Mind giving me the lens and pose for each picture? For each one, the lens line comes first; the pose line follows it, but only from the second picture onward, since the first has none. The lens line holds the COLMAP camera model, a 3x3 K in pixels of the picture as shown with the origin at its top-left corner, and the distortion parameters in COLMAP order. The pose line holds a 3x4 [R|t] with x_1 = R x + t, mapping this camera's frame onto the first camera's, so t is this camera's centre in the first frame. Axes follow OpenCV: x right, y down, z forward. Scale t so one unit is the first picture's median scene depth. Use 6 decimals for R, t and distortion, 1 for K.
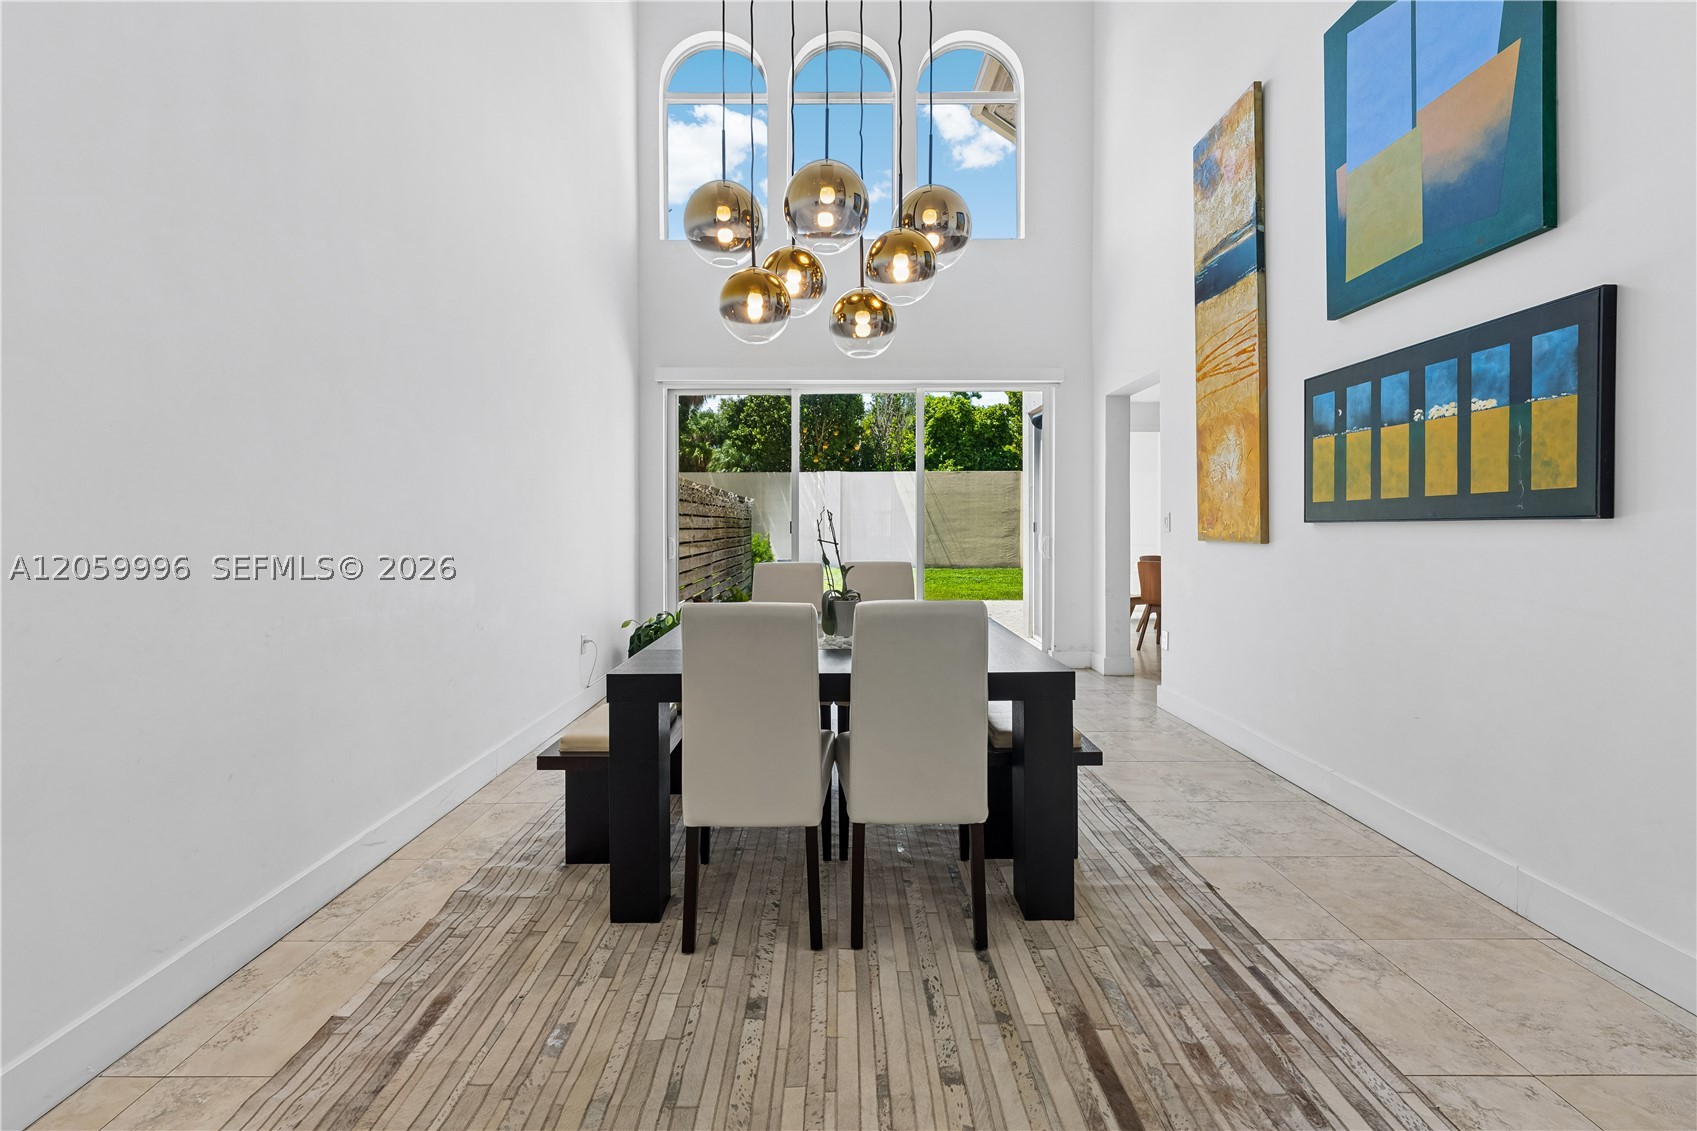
lens RADIAL K [[700.9, 0, 832.4], [0, 700.9, 522.5], [0, 0, 1]] dist [-0.000499, 0.000073]
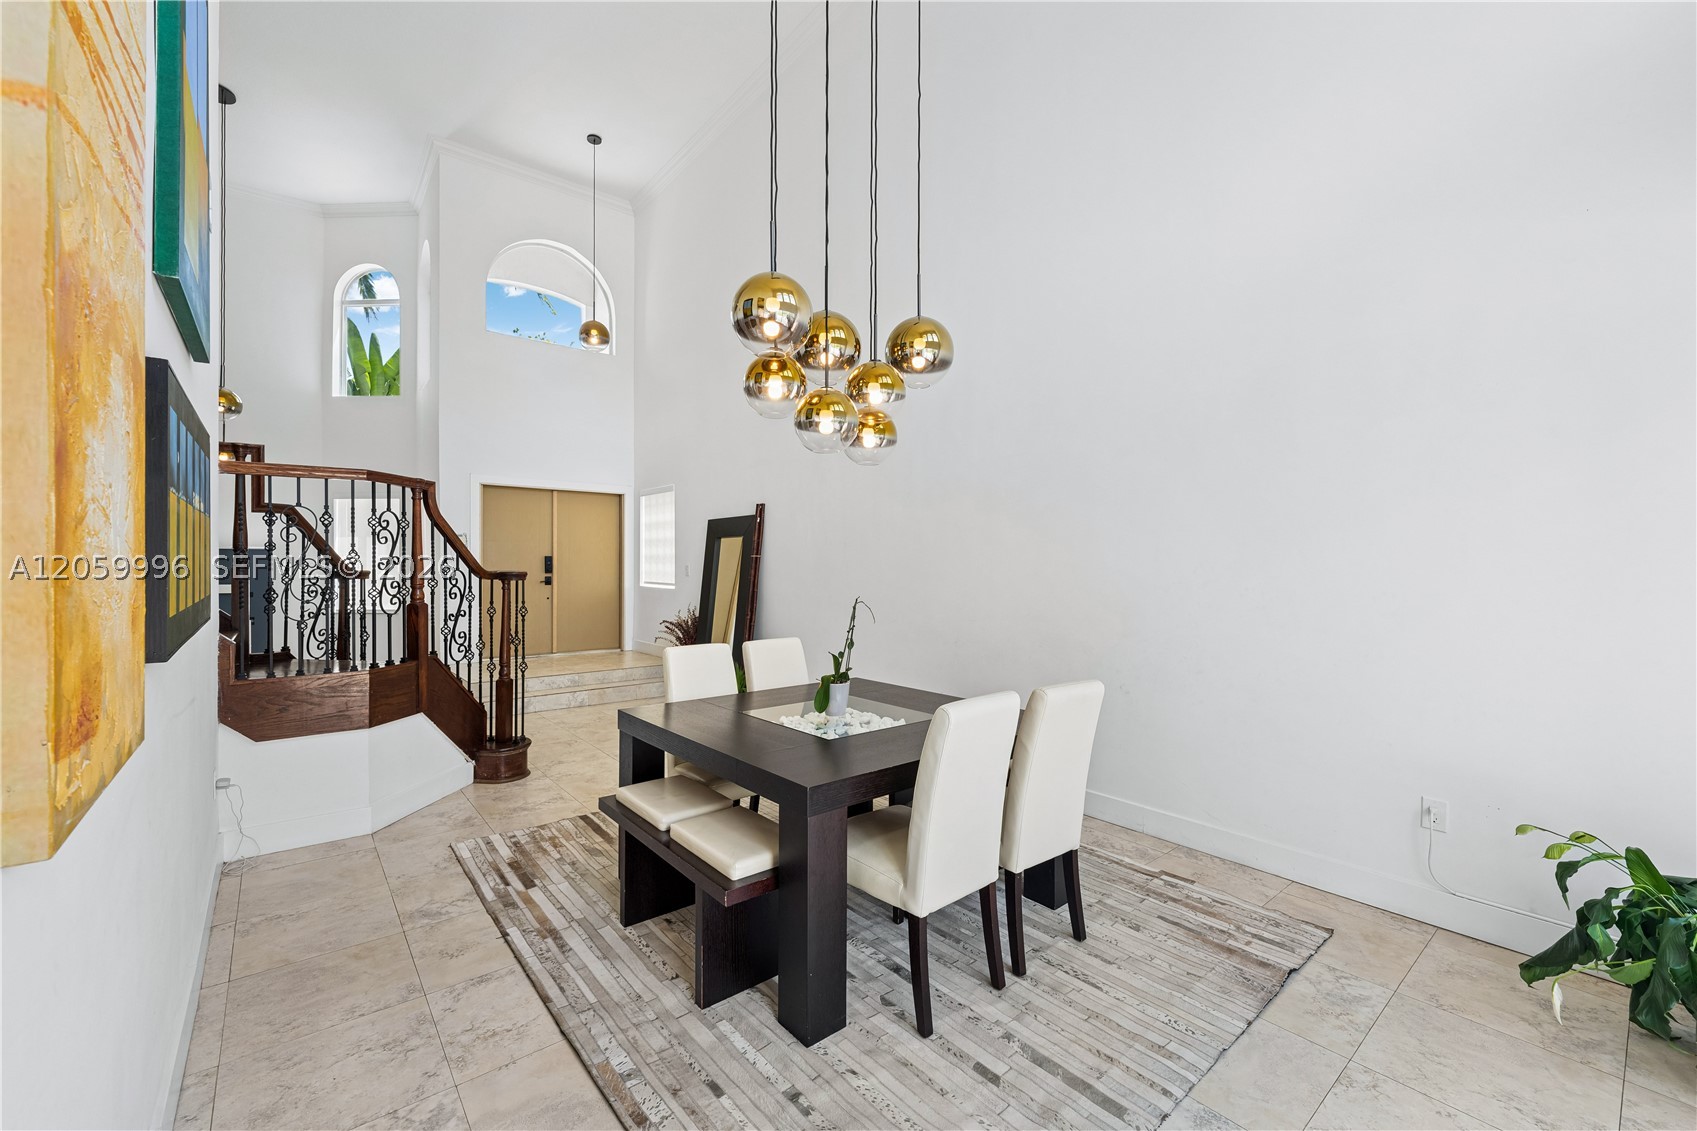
lens RADIAL K [[690.5, 0, 848.5], [0, 690.5, 565.5], [0, 0, 1]] dist [-0.001857, -0.000224]
pose [[-0.765417, 0.001660, -0.643532, 0.778395], [-0.002082, 0.999985, 0.005056, -0.085540], [0.643531, 0.005210, -0.765403, 2.074103]]
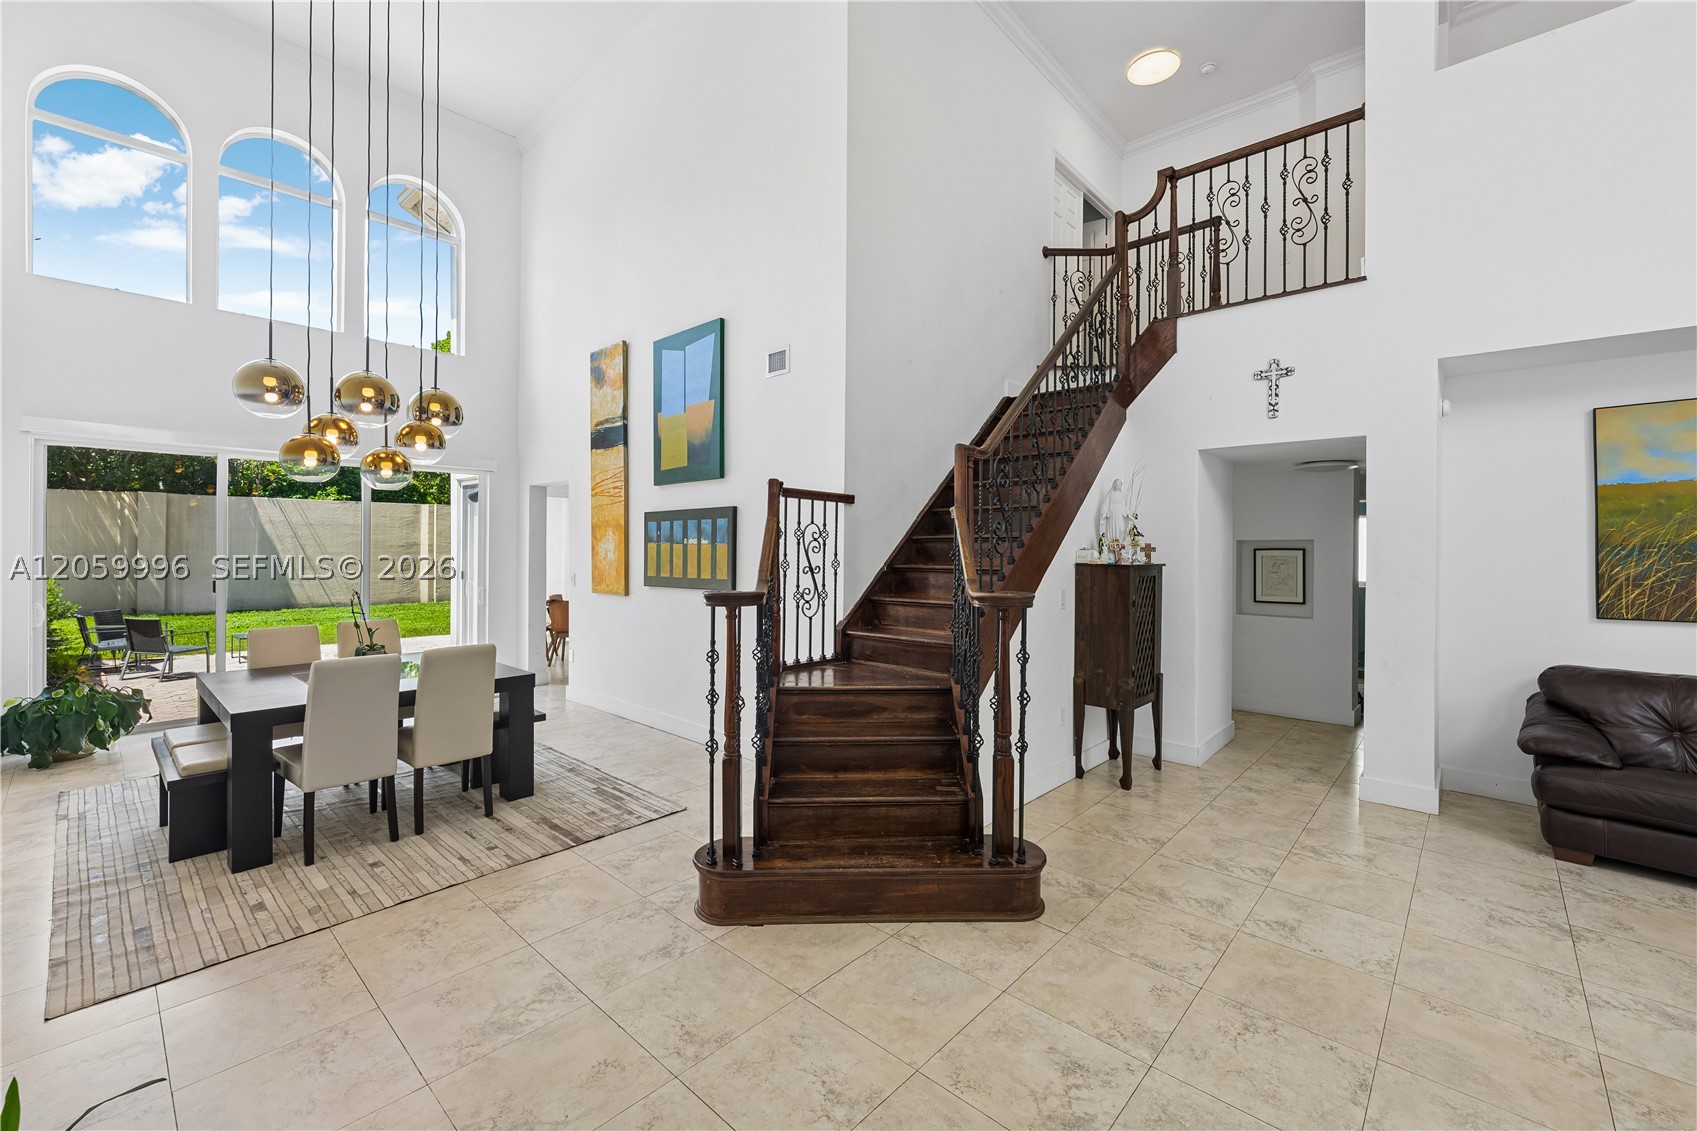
lens RADIAL K [[695.4, 0, 852.1], [0, 695.4, 554.8], [0, 0, 1]] dist [0.000228, -0.000362]
pose [[0.667102, -0.001539, 0.744965, -0.464196], [-0.008227, 0.999922, 0.009433, -0.135436], [-0.744921, -0.012422, 0.667037, -0.879847]]
